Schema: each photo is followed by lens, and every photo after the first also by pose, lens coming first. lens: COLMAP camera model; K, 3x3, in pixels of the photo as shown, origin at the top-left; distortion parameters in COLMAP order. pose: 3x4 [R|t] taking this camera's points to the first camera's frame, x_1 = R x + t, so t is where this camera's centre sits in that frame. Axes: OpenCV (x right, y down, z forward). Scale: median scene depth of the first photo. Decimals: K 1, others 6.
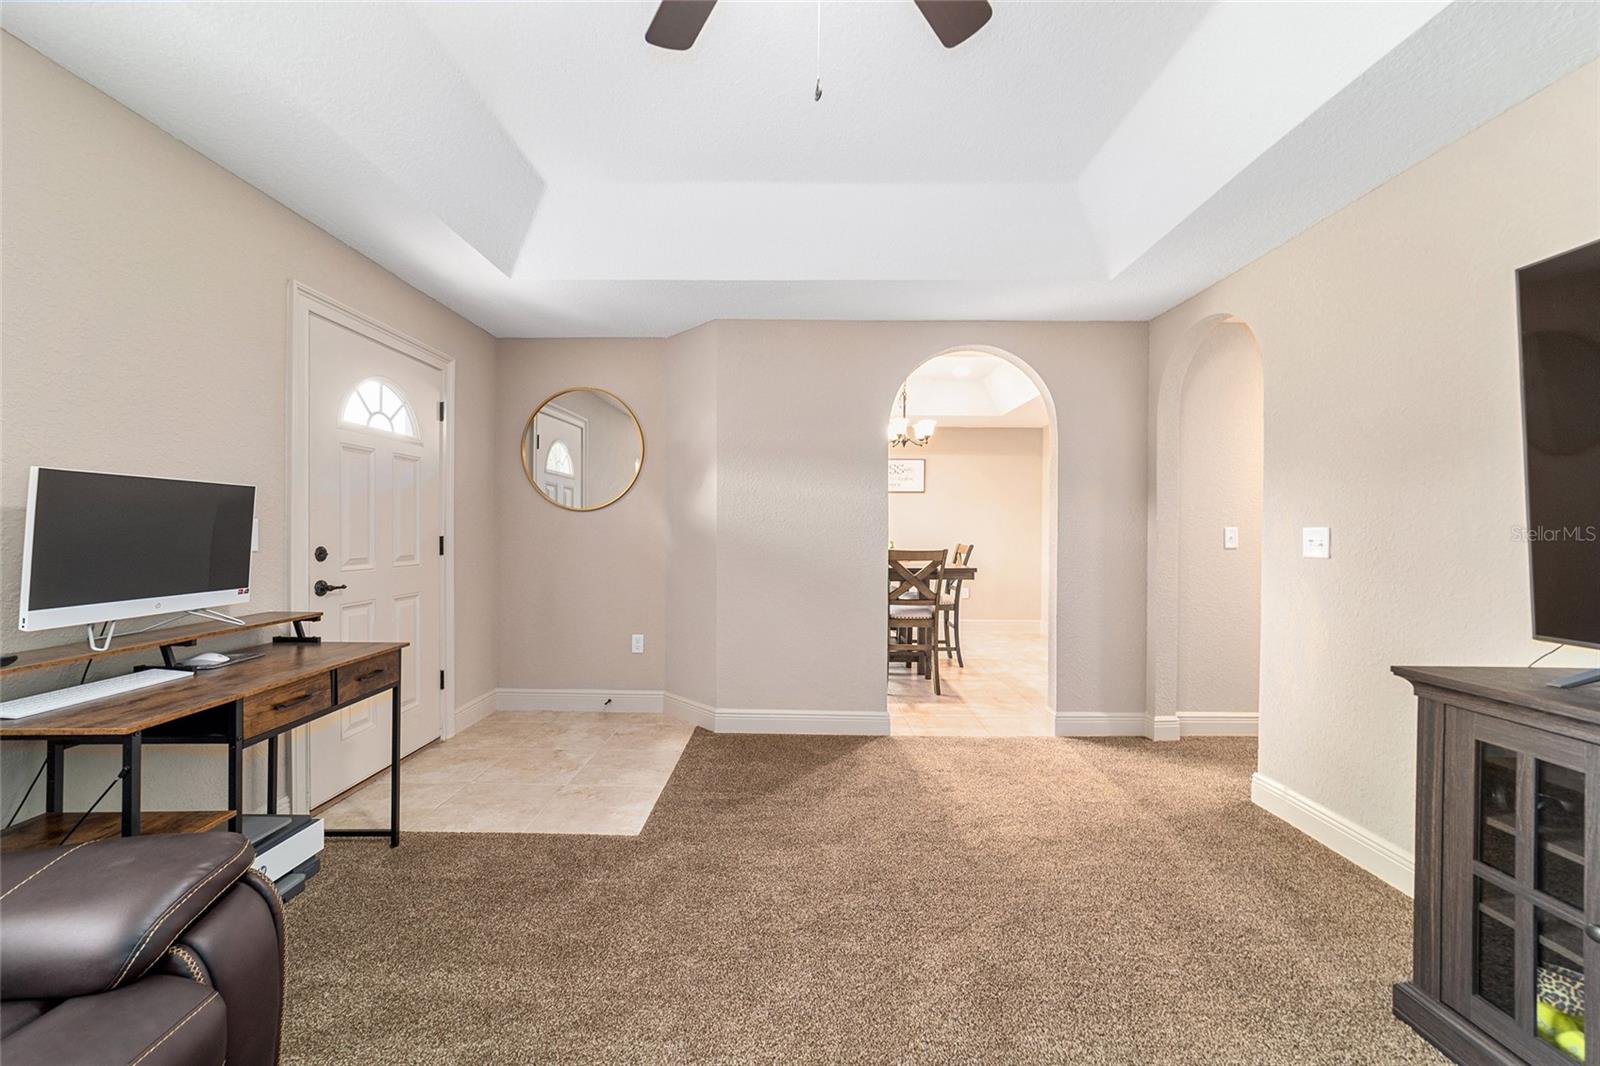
lens RADIAL K [[614.7, 0, 802.6], [0, 614.7, 529.7], [0, 0, 1]] dist [-0.015079, 0.007445]
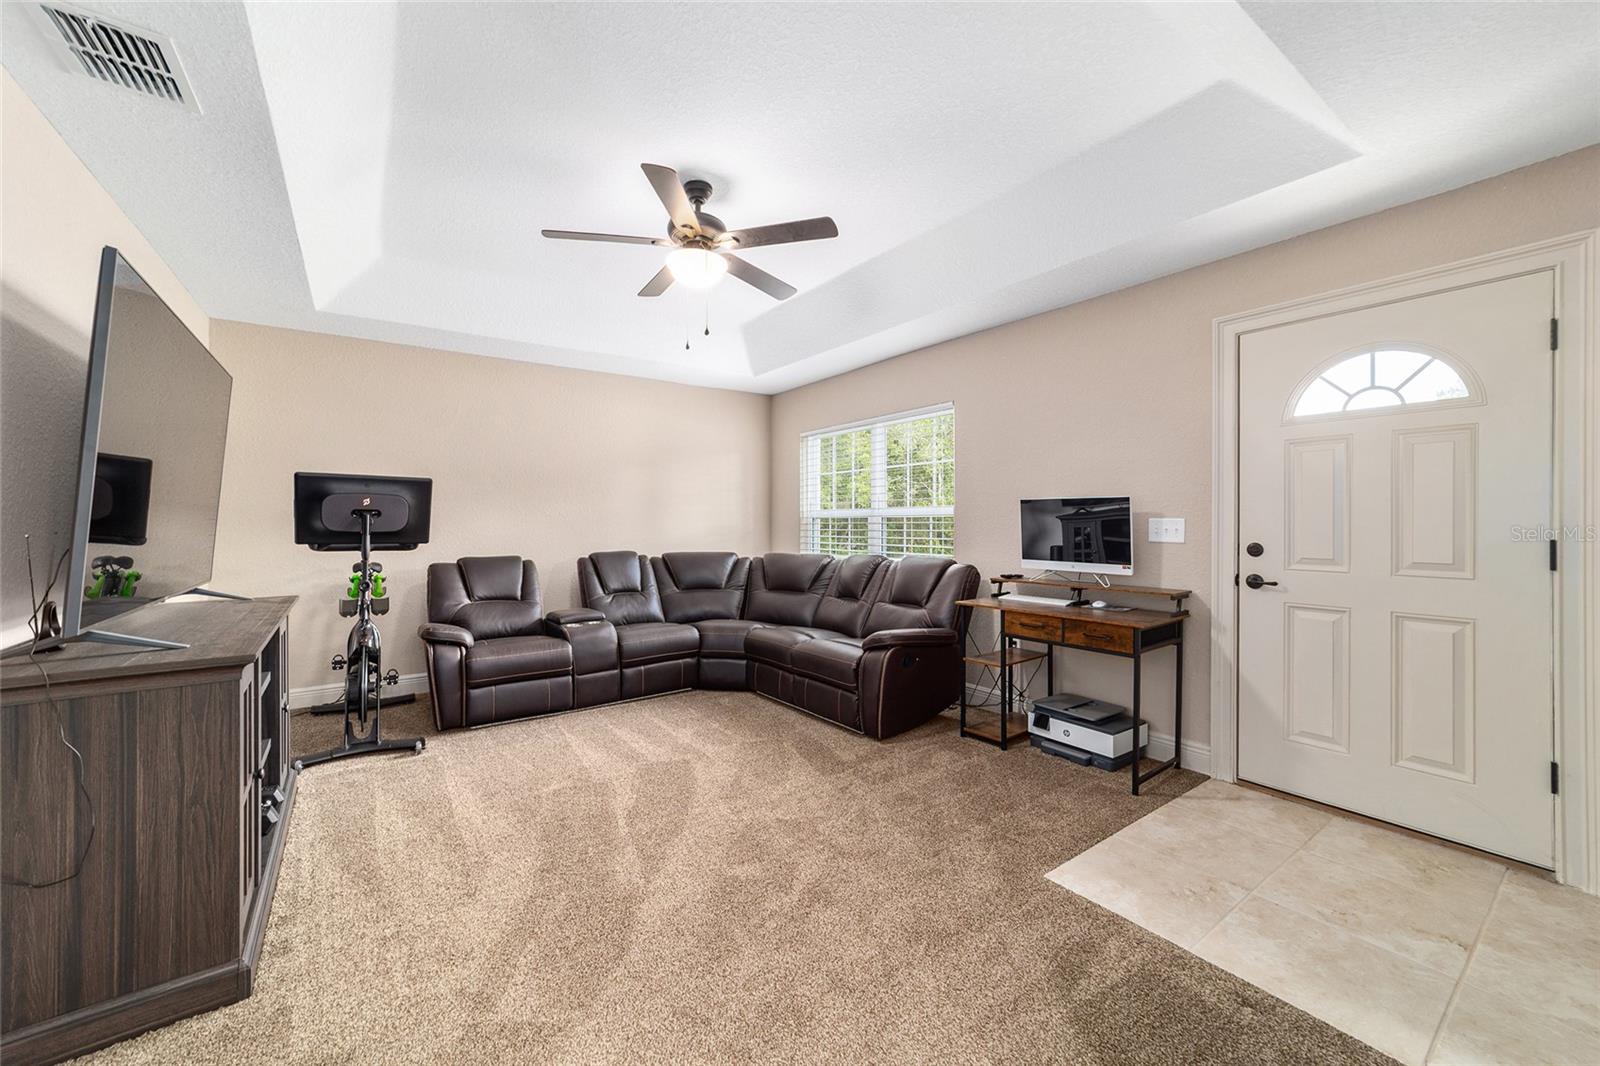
lens RADIAL K [[614.7, 0, 797.4], [0, 614.7, 518.3], [0, 0, 1]] dist [-0.015079, 0.007445]
pose [[-0.813745, 0.001749, -0.581219, 0.479330], [0.000573, 0.999997, 0.002206, -0.017713], [0.581222, 0.001462, -0.813744, 1.362286]]
